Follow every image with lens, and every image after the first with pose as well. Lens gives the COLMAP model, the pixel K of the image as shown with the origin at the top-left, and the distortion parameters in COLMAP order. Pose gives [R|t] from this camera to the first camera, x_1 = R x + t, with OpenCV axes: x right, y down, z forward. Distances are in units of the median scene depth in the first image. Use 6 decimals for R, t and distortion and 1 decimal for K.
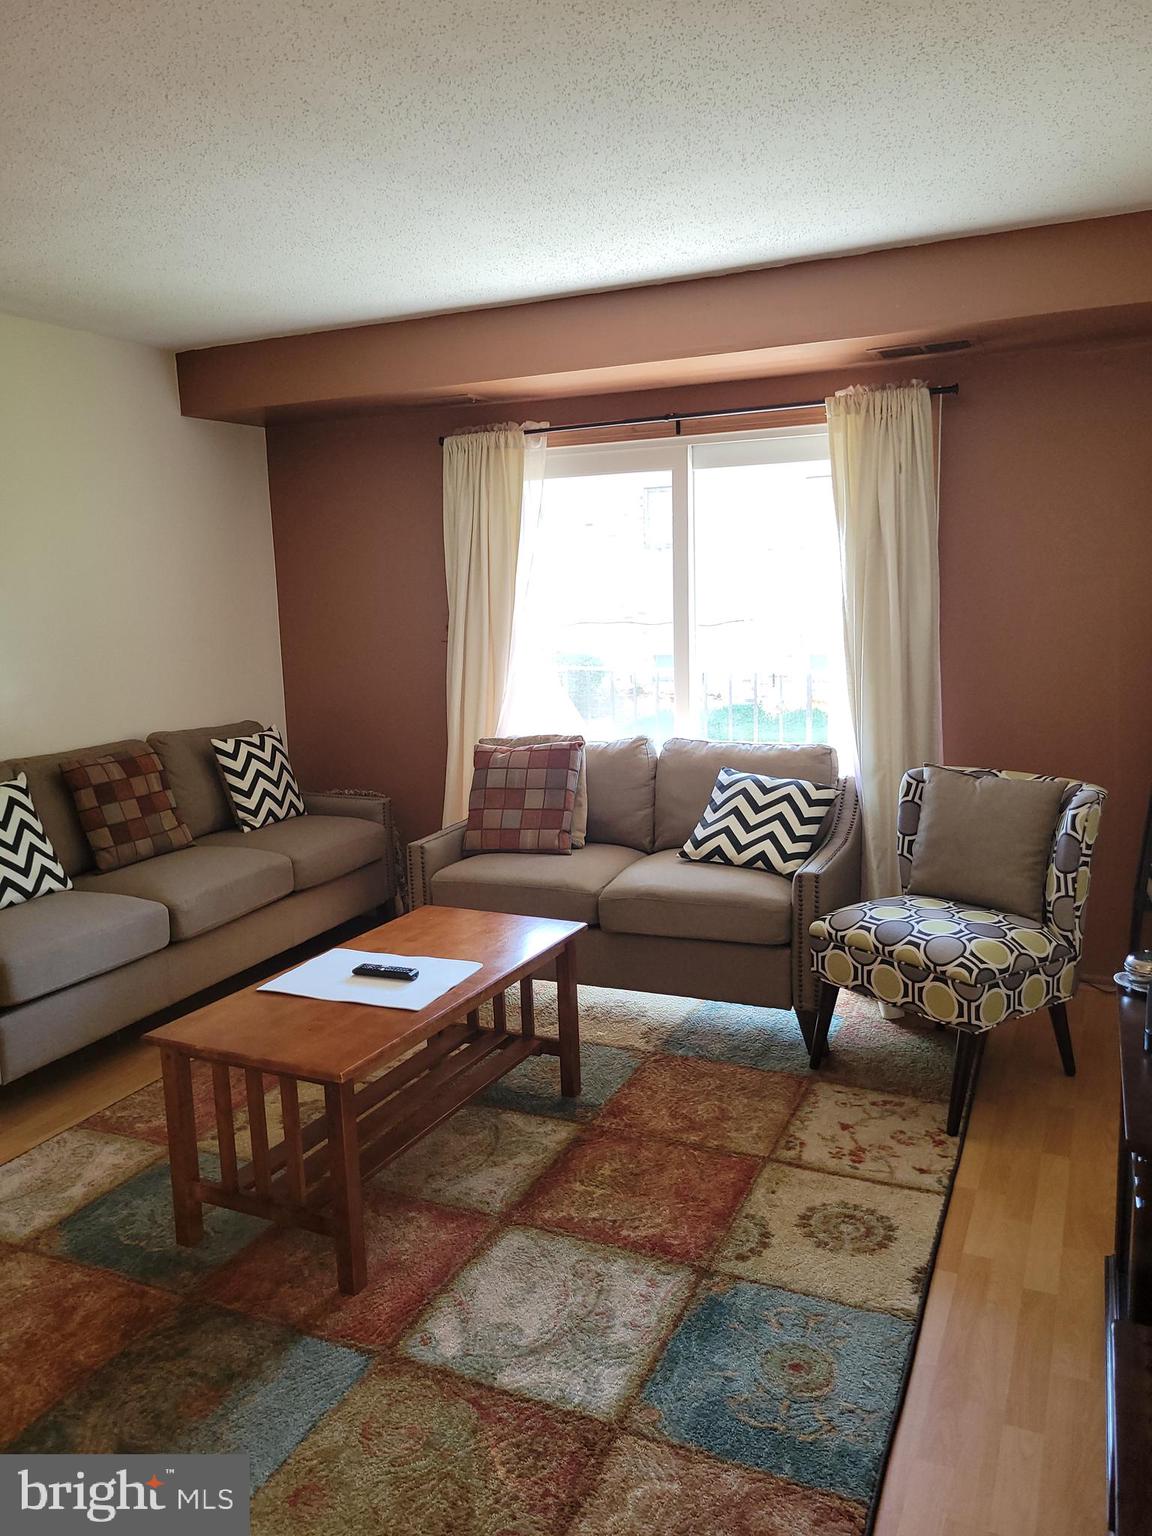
lens RADIAL K [[1167.3, 0, 576.0], [0, 1167.3, 768.0], [0, 0, 1]] dist [0.038499, -0.015733]
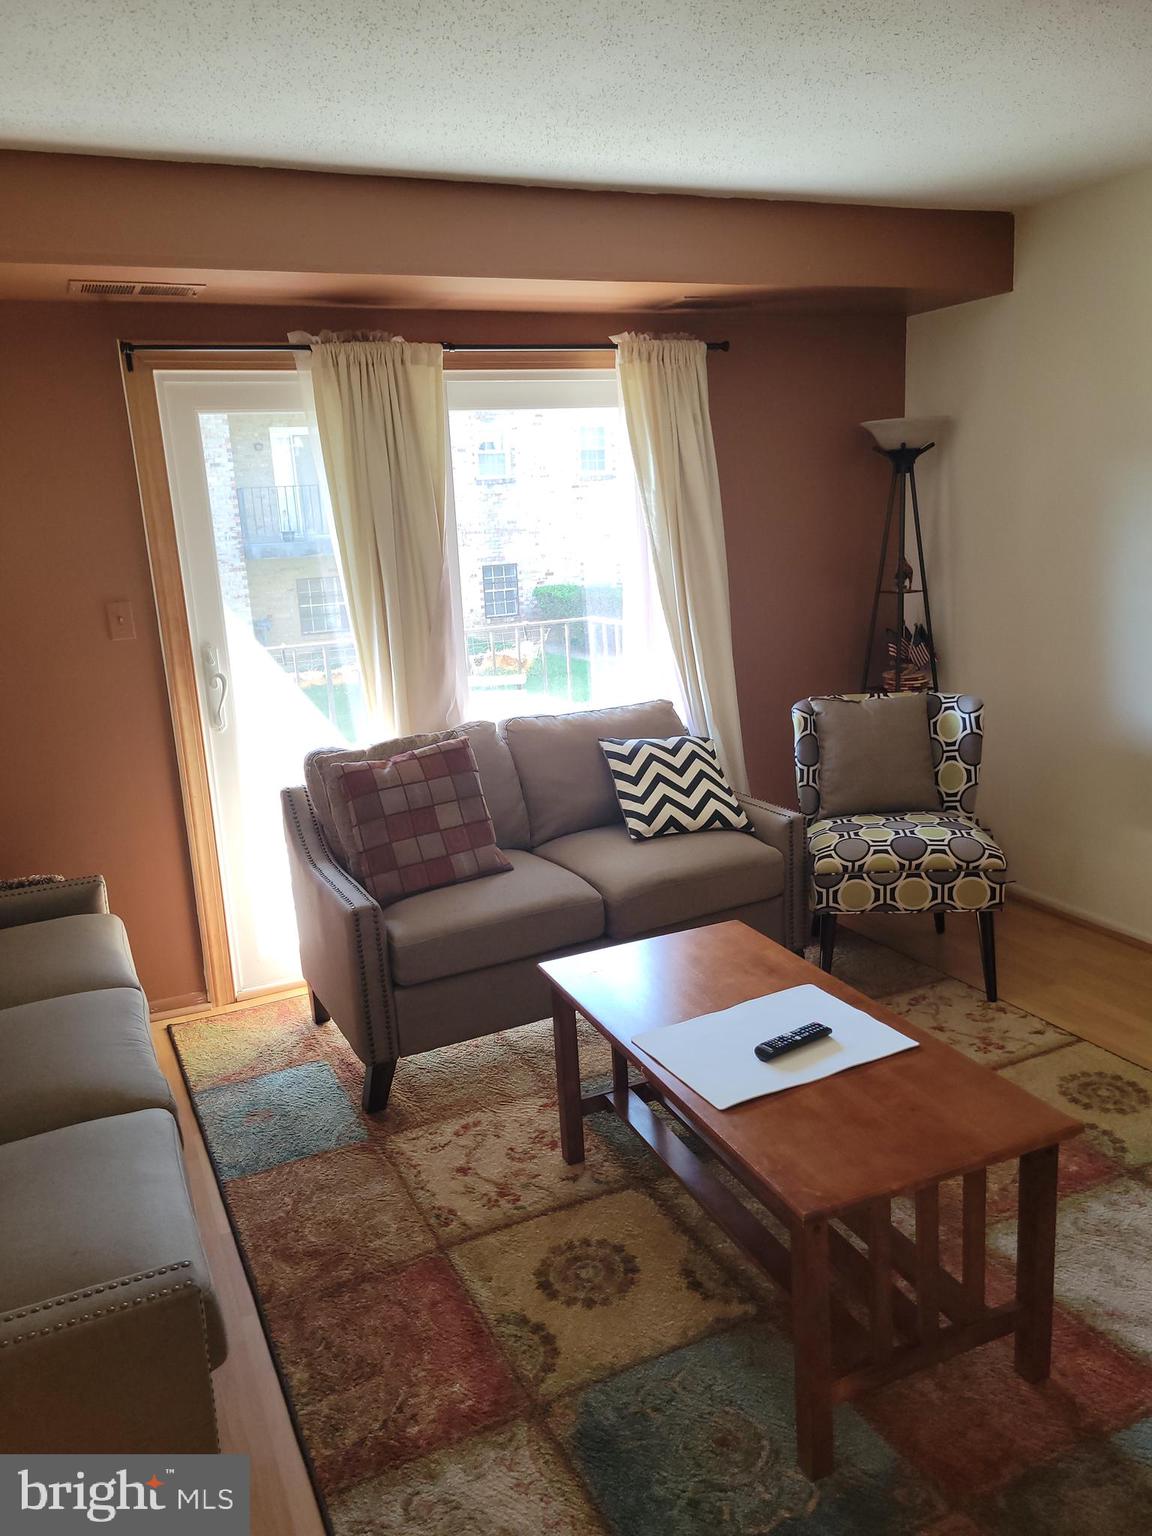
lens RADIAL K [[1156.8, 0, 572.3], [0, 1156.8, 775.6], [0, 0, 1]] dist [0.035097, -0.011381]
pose [[0.641182, -0.184331, 0.744922, -0.722728], [0.158806, 0.981581, 0.106202, -0.090630], [-0.750778, 0.050203, 0.658645, 0.513558]]
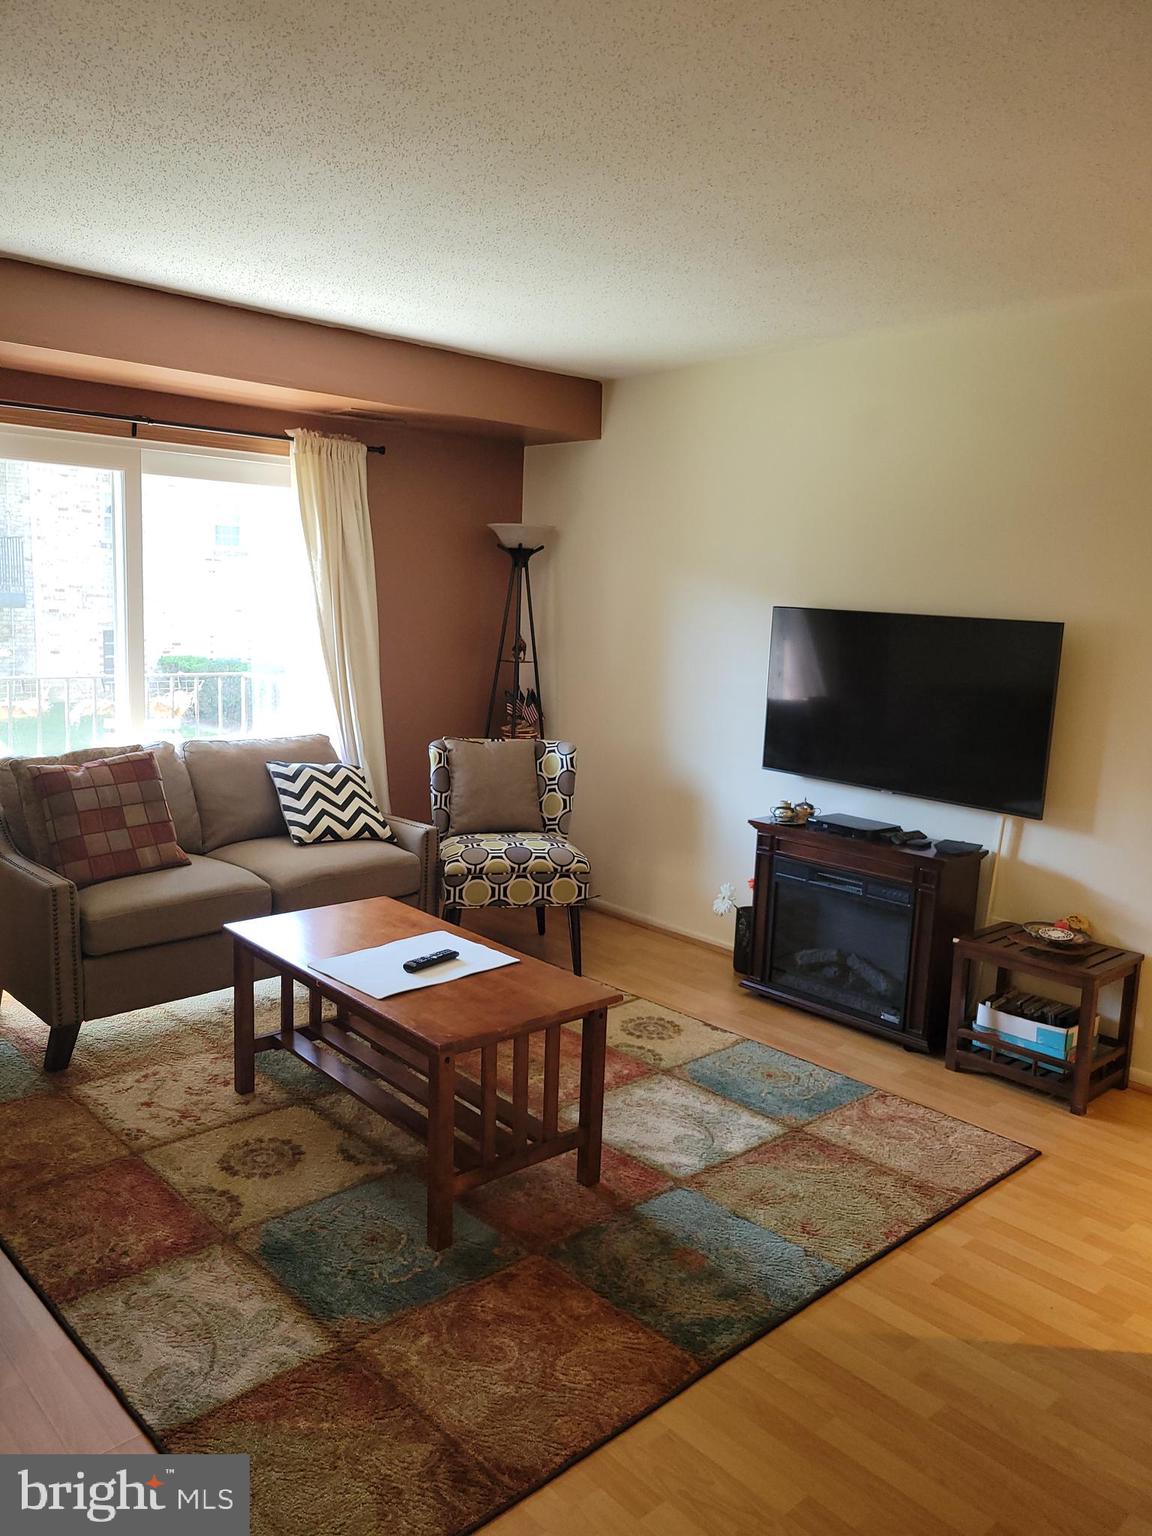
lens RADIAL K [[1156.8, 0, 572.3], [0, 1156.8, 775.6], [0, 0, 1]] dist [0.035097, -0.011381]
pose [[0.374976, -0.106219, 0.920929, -0.955274], [0.102077, 0.992104, 0.072865, -0.046363], [-0.921397, 0.066683, 0.382858, 0.404212]]
